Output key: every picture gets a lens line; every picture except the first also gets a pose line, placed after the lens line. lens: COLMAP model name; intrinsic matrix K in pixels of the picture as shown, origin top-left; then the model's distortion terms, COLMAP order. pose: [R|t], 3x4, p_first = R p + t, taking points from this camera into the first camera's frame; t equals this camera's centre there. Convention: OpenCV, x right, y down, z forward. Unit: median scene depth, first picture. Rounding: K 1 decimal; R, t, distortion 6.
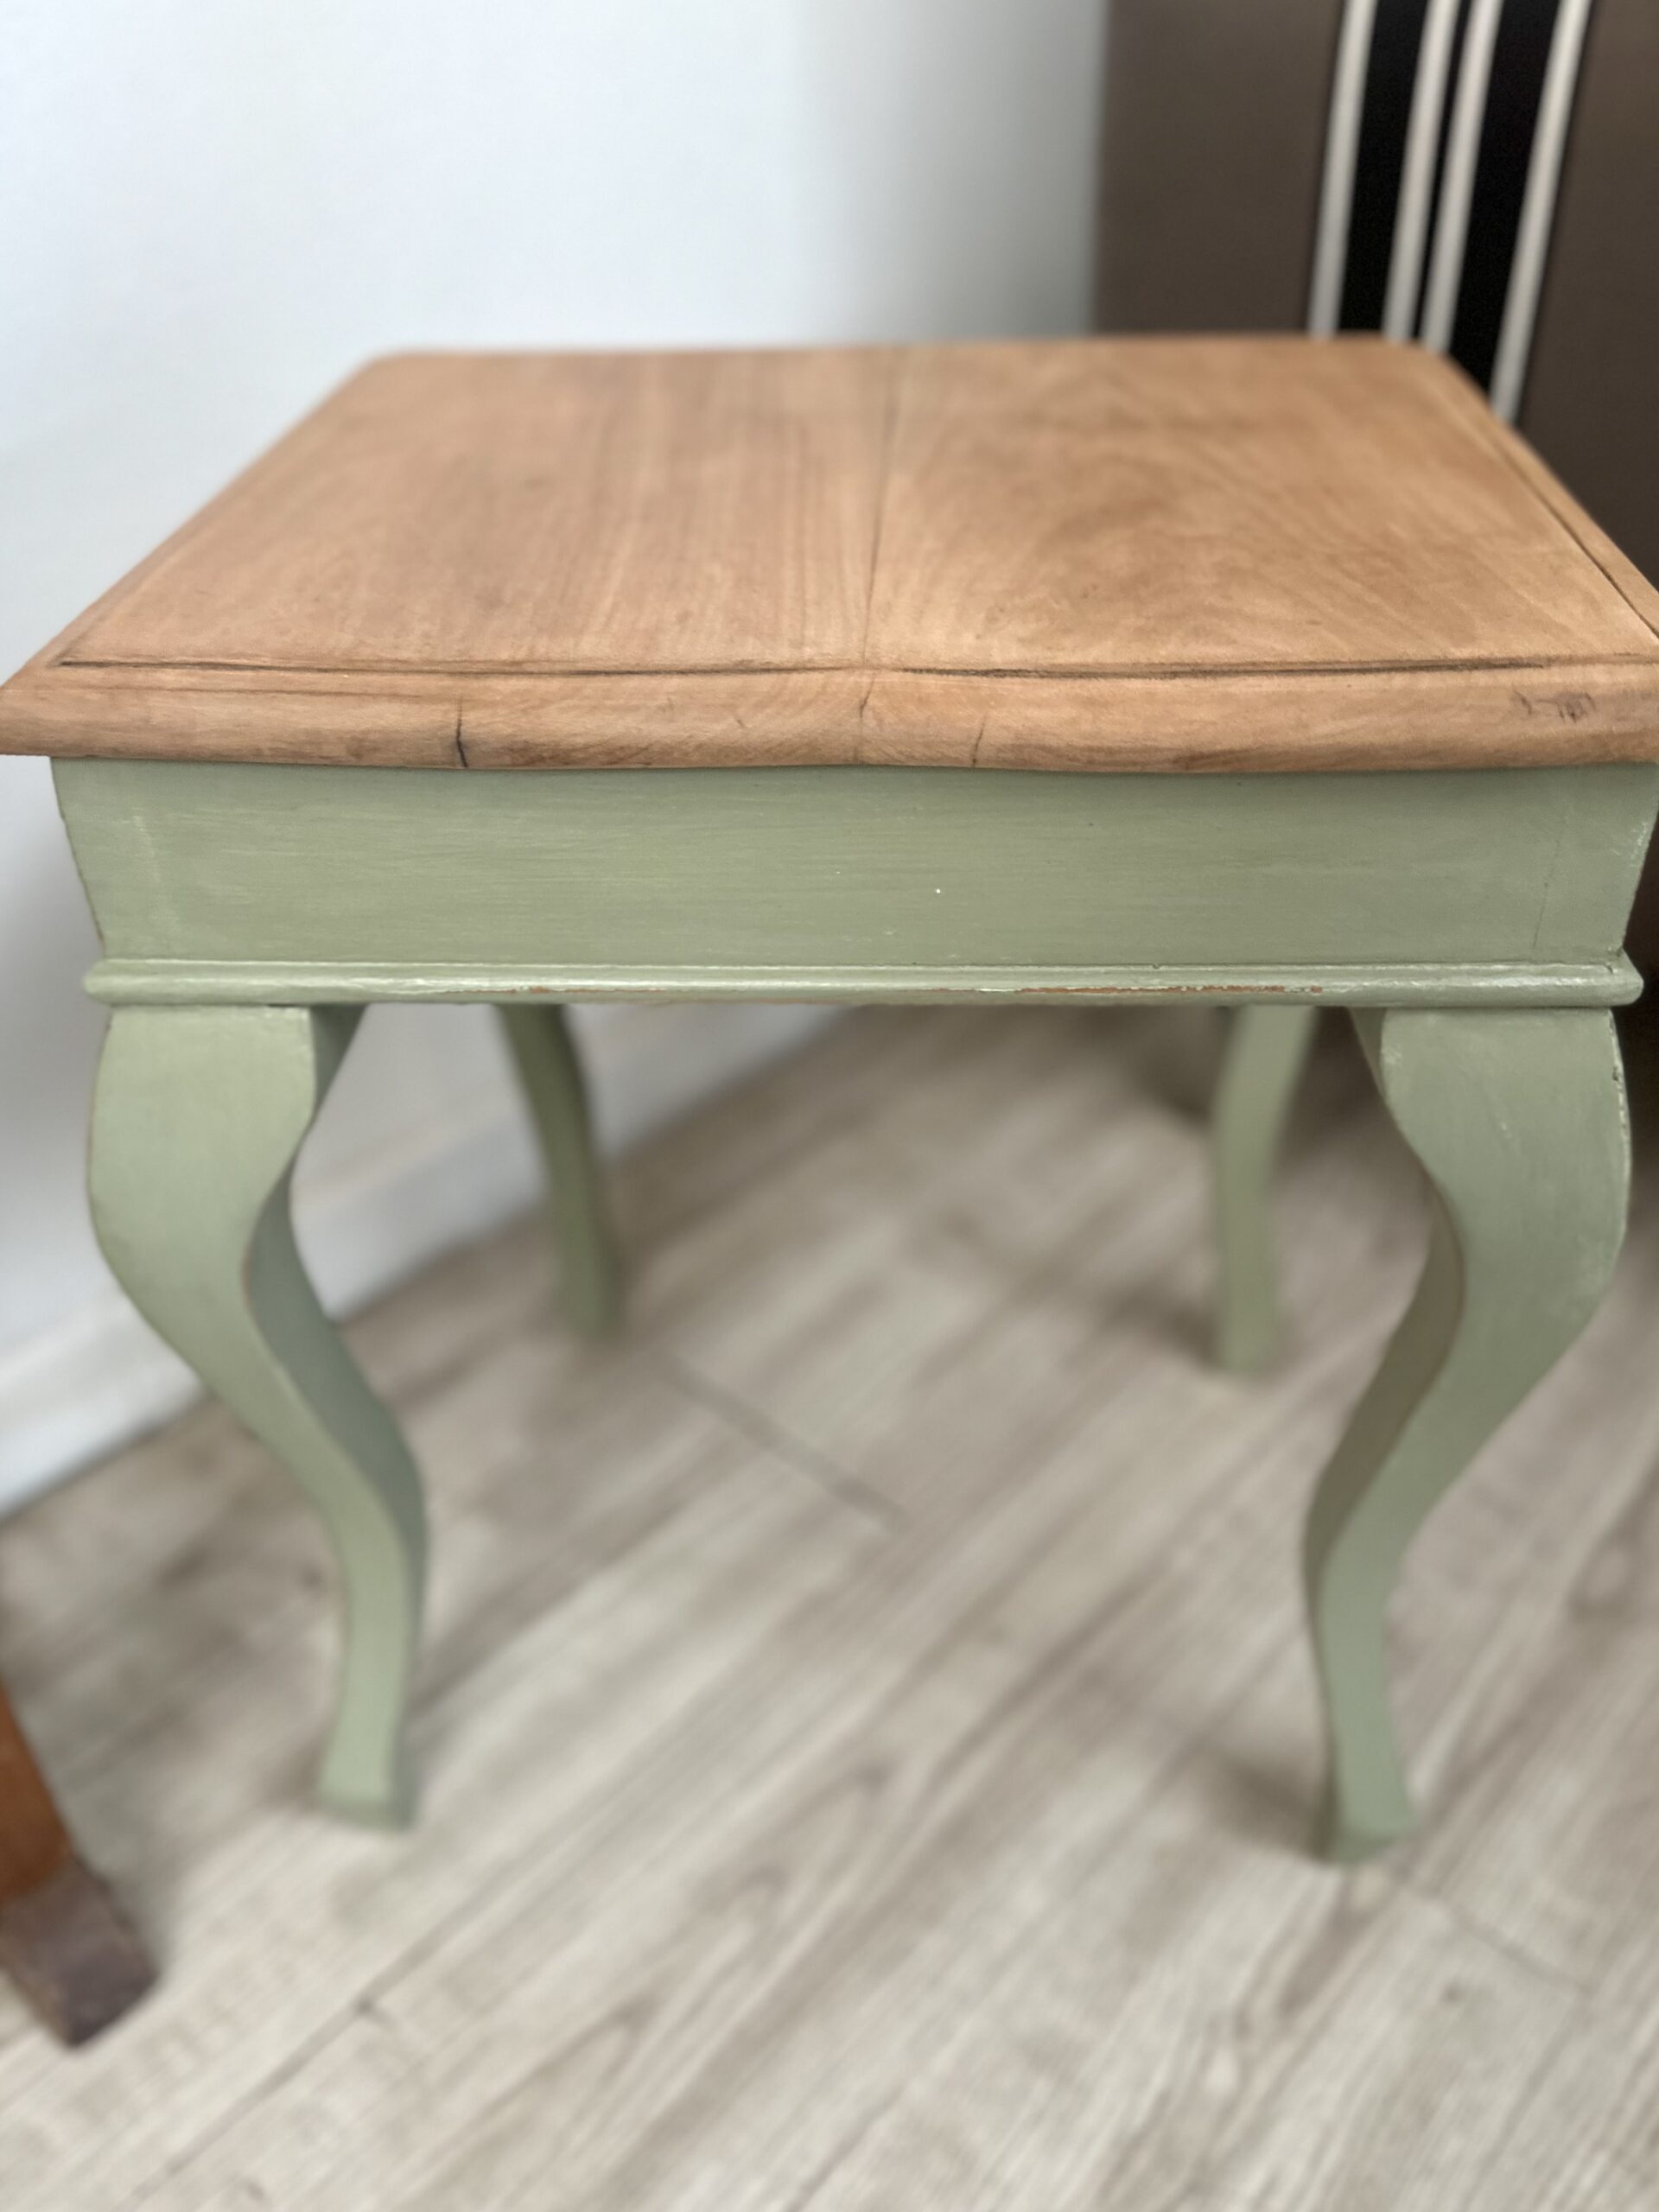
lens RADIAL K [[1635.6, 0, 829.5], [0, 1635.6, 1106.0], [0, 0, 1]] dist [-0.002105, -0.007105]
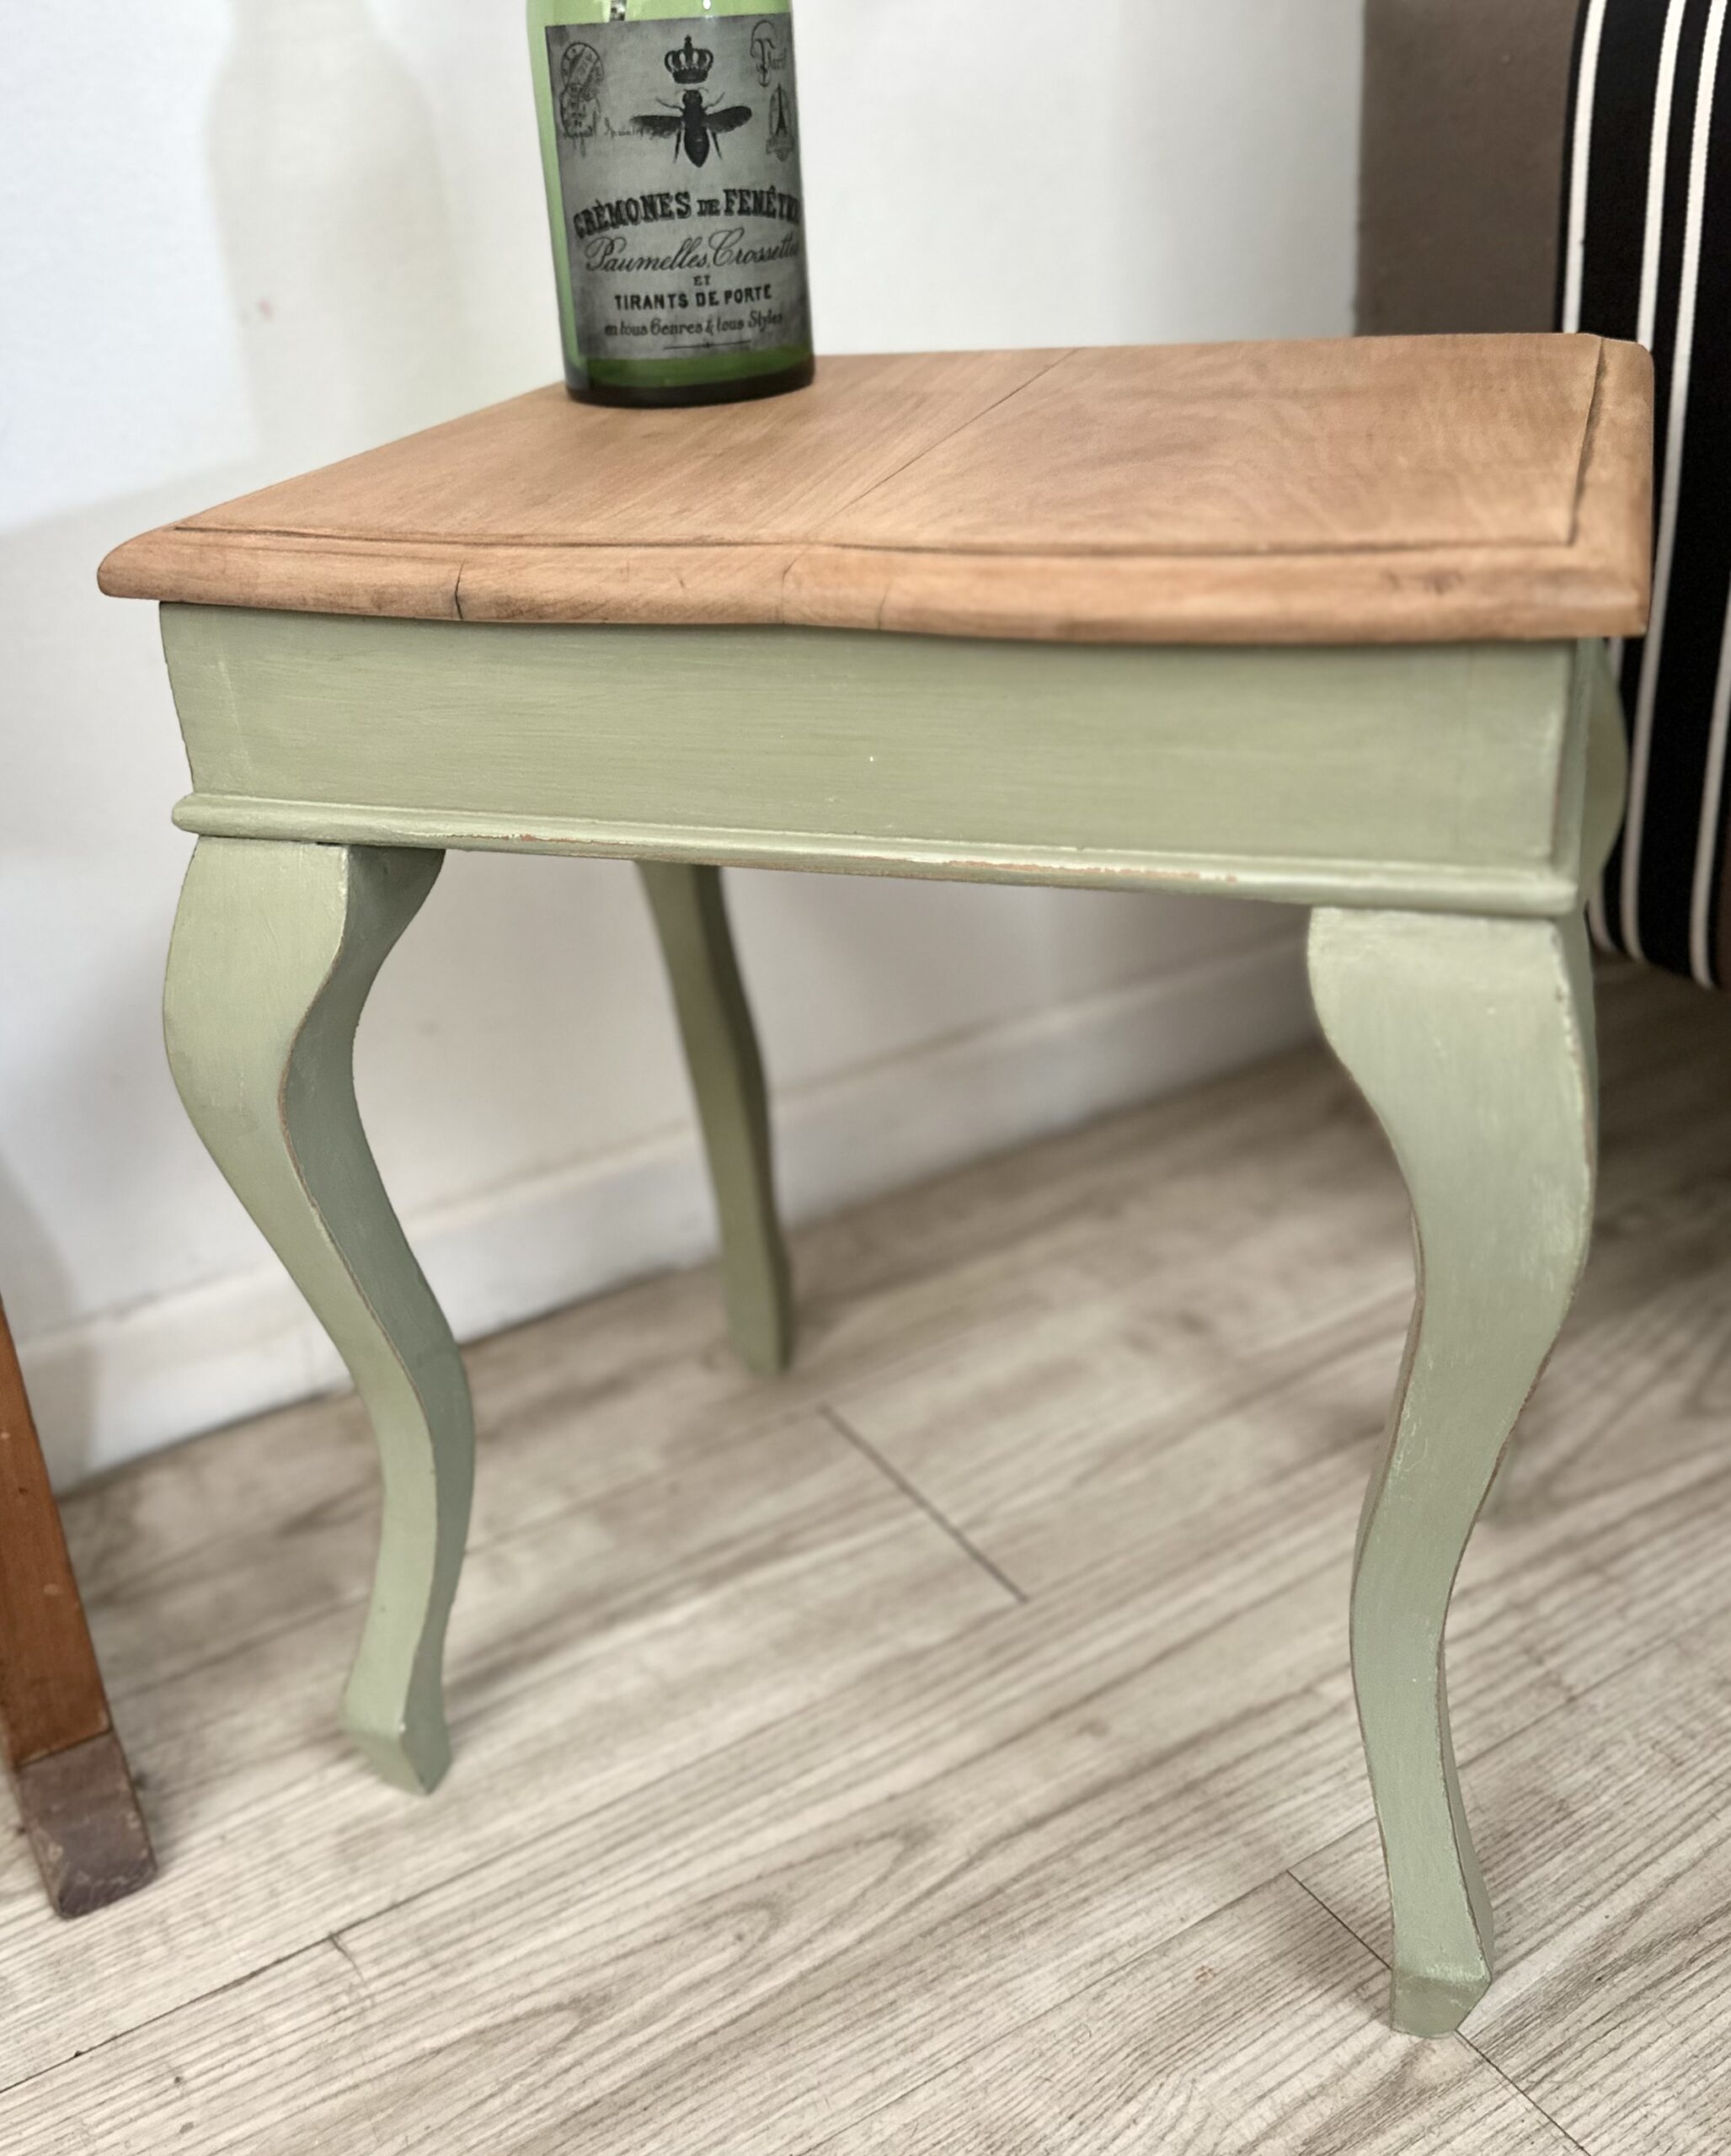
lens RADIAL K [[2021.5, 0, 914.9], [0, 2021.5, 1086.0], [0, 0, 1]] dist [0.005660, 0.015167]
pose [[0.958641, 0.089533, -0.270169, 0.440884], [-0.130615, 0.981767, -0.138105, 0.239538], [0.252878, 0.167681, 0.952857, -0.193658]]
